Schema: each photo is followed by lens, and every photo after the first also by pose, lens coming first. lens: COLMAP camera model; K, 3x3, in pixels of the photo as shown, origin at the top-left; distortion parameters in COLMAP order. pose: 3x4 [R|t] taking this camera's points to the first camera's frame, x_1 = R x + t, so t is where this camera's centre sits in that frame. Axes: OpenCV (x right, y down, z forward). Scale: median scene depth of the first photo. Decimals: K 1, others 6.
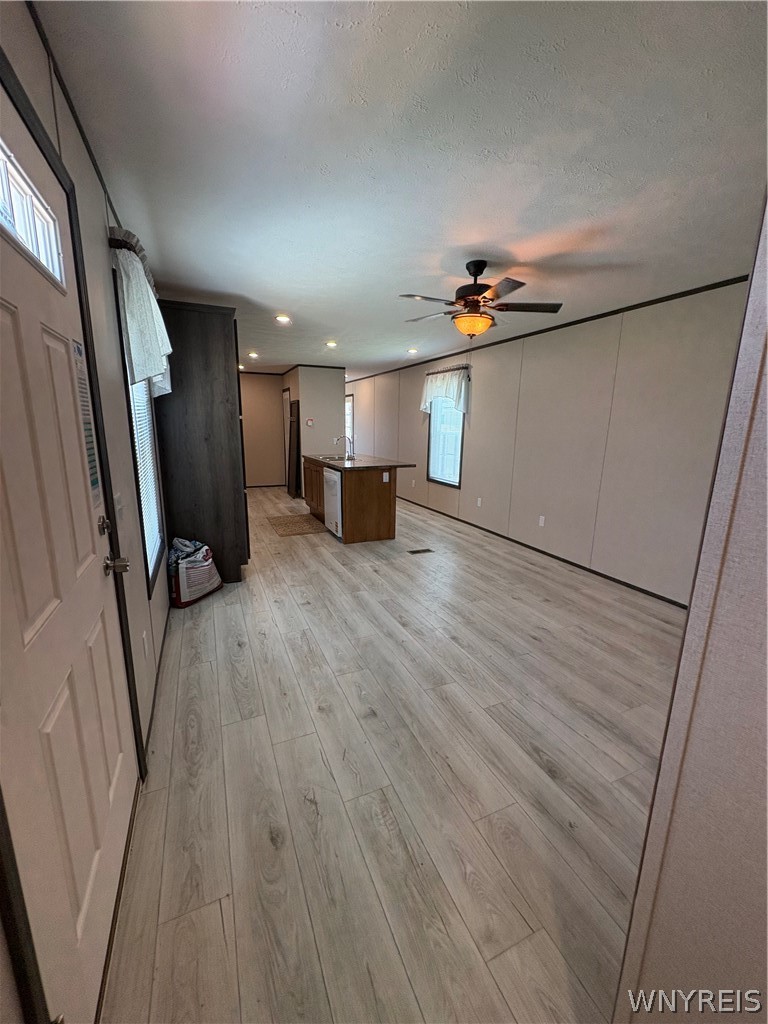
lens RADIAL K [[409.7, 0, 386.7], [0, 409.7, 513.6], [0, 0, 1]] dist [0.002027, 0.000458]
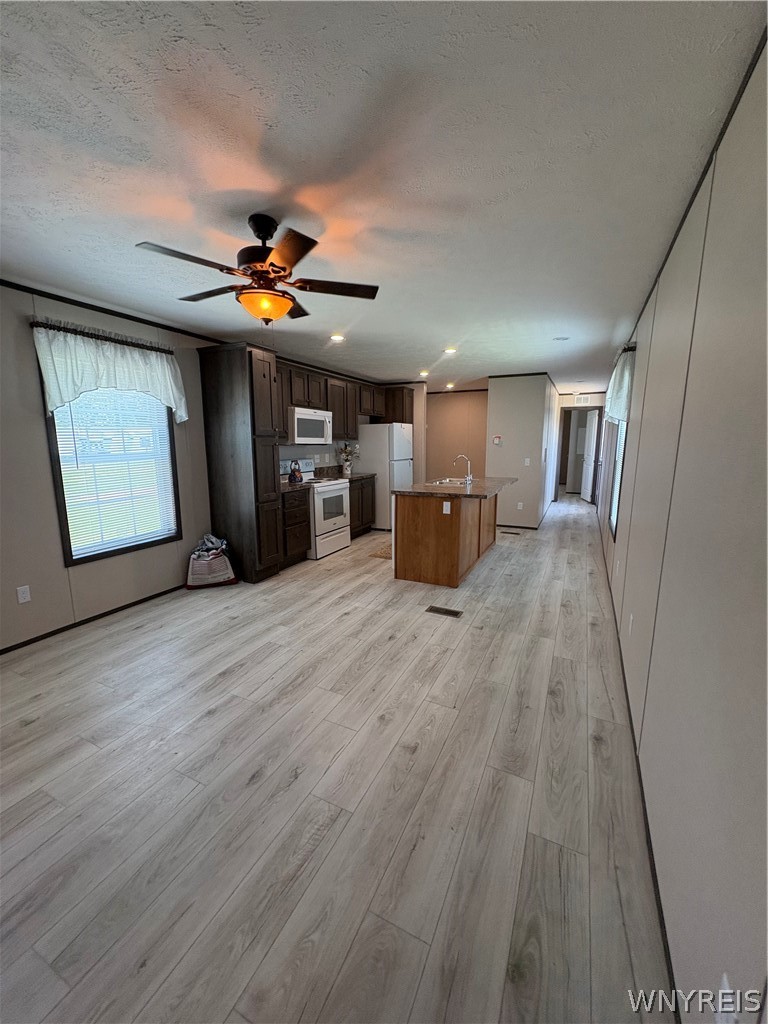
lens RADIAL K [[409.7, 0, 383.5], [0, 409.7, 511.8], [0, 0, 1]] dist [0.002027, 0.000458]
pose [[0.642034, 0.119289, -0.757339, 0.612066], [-0.154879, 0.987635, 0.024265, -0.096035], [0.750869, 0.101717, 0.652571, 0.462909]]
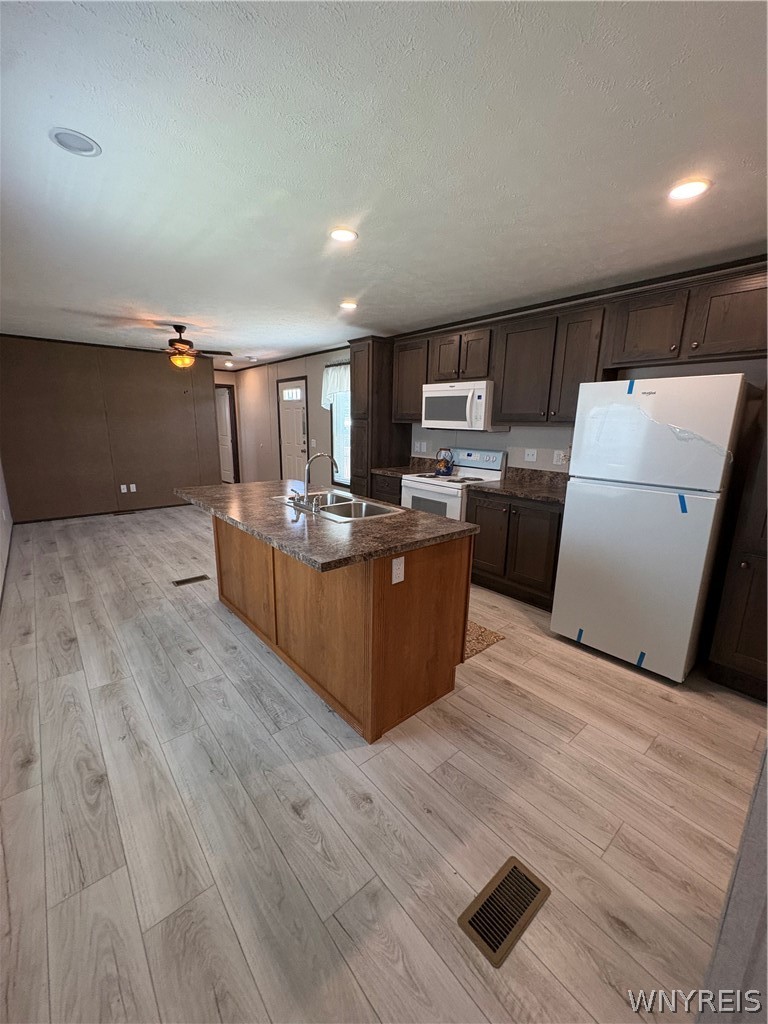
lens RADIAL K [[409.7, 0, 376.1], [0, 409.7, 502.5], [0, 0, 1]] dist [0.002027, 0.000458]
pose [[-0.962801, 0.022333, -0.269288, -0.055939], [-0.086919, 0.918016, 0.386901, -0.423726], [0.255851, 0.395915, -0.881925, 1.916979]]
